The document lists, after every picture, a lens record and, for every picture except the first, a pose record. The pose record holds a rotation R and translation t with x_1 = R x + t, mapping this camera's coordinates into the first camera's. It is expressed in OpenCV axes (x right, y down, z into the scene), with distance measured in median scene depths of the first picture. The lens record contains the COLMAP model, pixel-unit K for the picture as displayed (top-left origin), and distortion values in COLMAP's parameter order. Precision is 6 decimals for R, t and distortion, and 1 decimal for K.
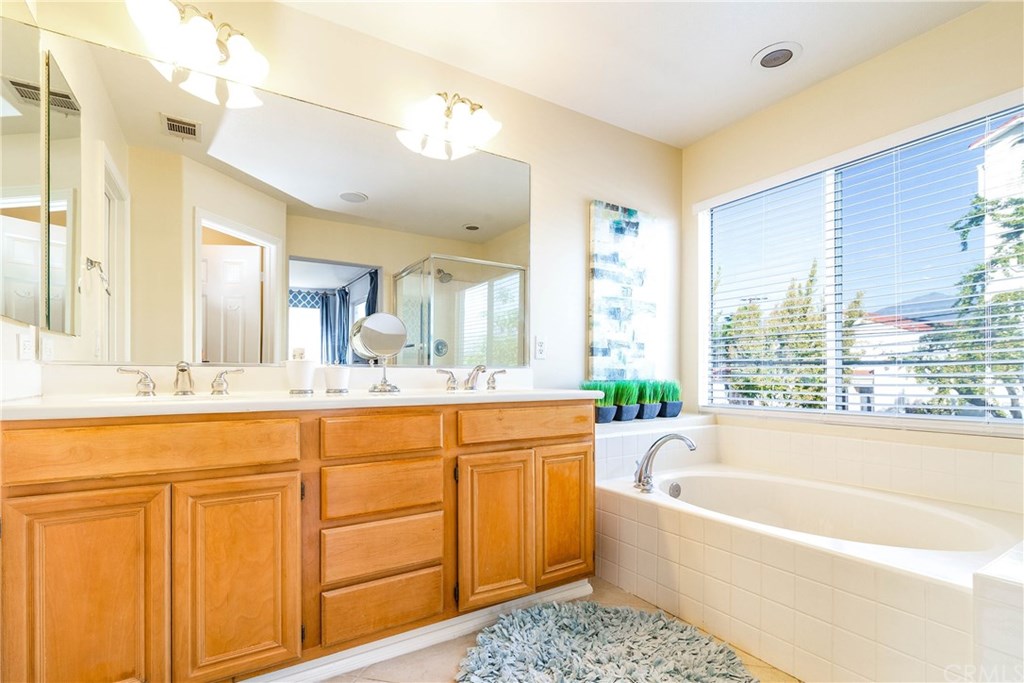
lens RADIAL K [[475.9, 0, 512.5], [0, 475.9, 372.9], [0, 0, 1]] dist [-0.001271, -0.000219]
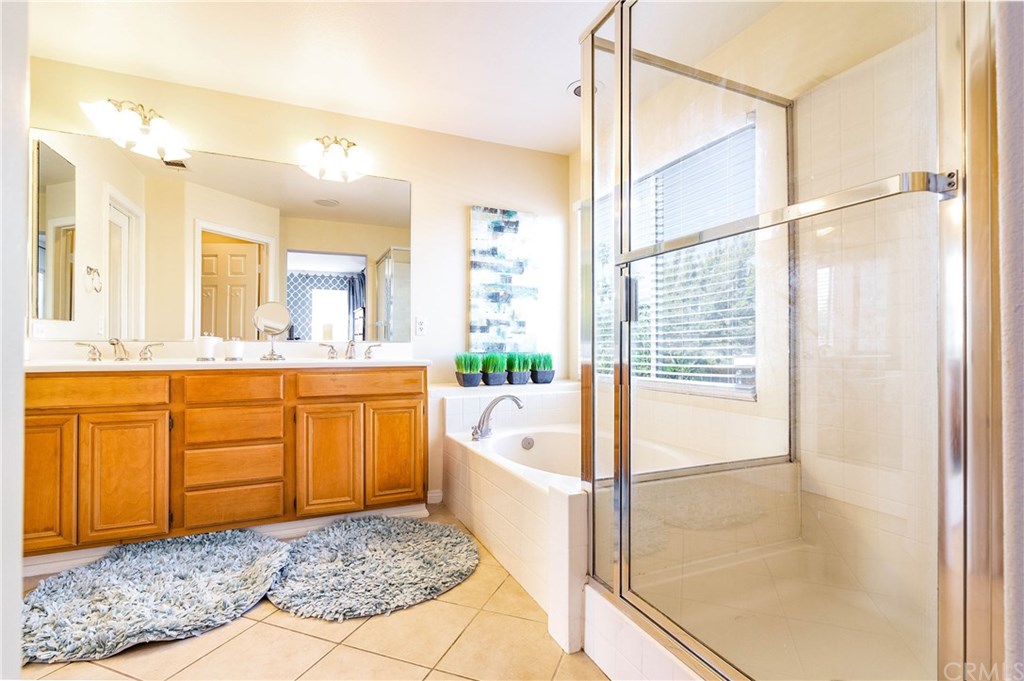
lens RADIAL K [[460.1, 0, 512.0], [0, 460.1, 340.5], [0, 0, 1]] dist [-0.000469, 0.000081]
pose [[0.991309, -0.000871, -0.131553, 0.650258], [-0.000655, 0.999933, -0.011550, -0.001373], [0.131554, 0.011536, 0.991242, -0.248175]]
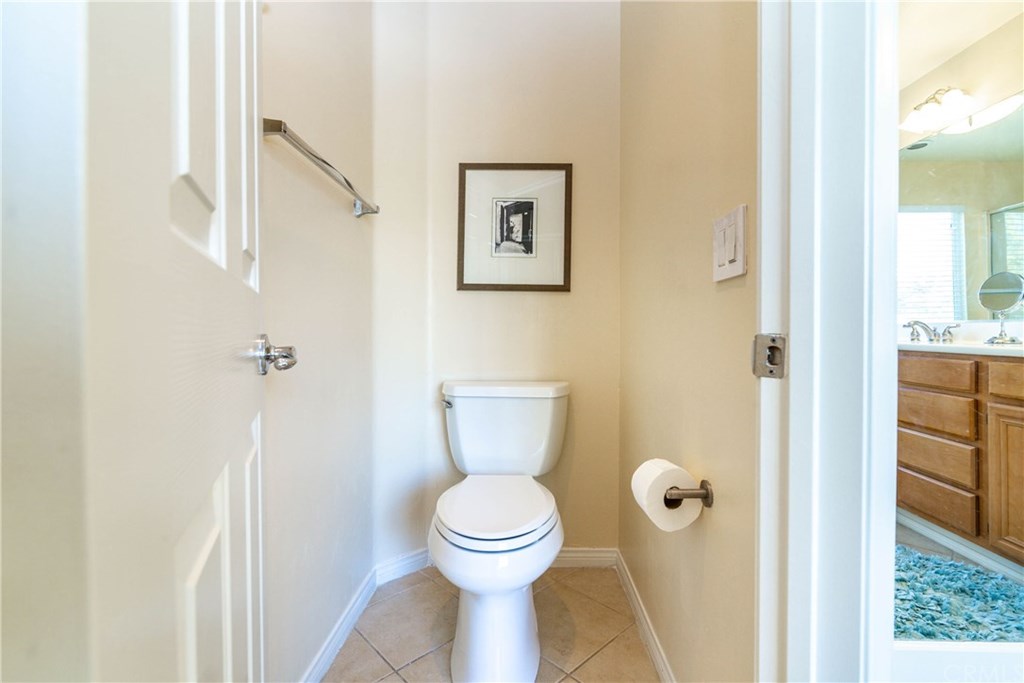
lens RADIAL K [[460.1, 0, 512.0], [0, 460.1, 341.5], [0, 0, 1]] dist [-0.000469, 0.000081]
pose [[-0.536631, 0.021688, -0.843538, 1.284663], [0.004833, 0.999732, 0.022629, 0.004219], [0.843803, 0.008067, -0.536592, 0.601067]]
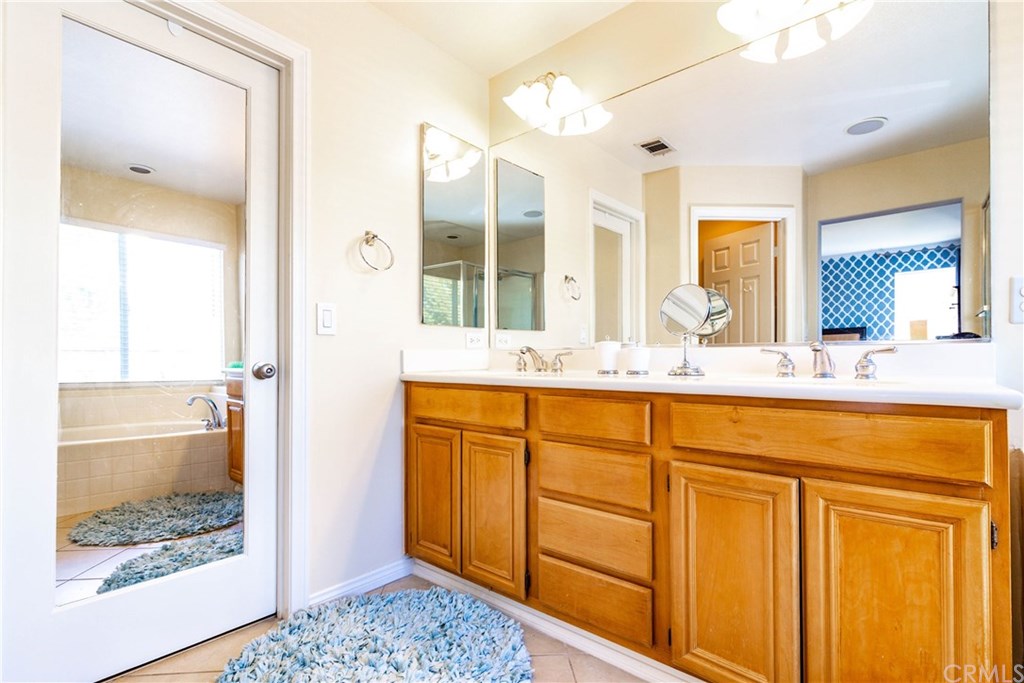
lens RADIAL K [[487.4, 0, 527.2], [0, 487.4, 353.1], [0, 0, 1]] dist [-0.000571, -0.000077]
pose [[0.302050, -0.009810, -0.953242, 0.537834], [0.006802, 0.999944, -0.008135, 0.004465], [0.953268, -0.004027, 0.302100, 0.503604]]
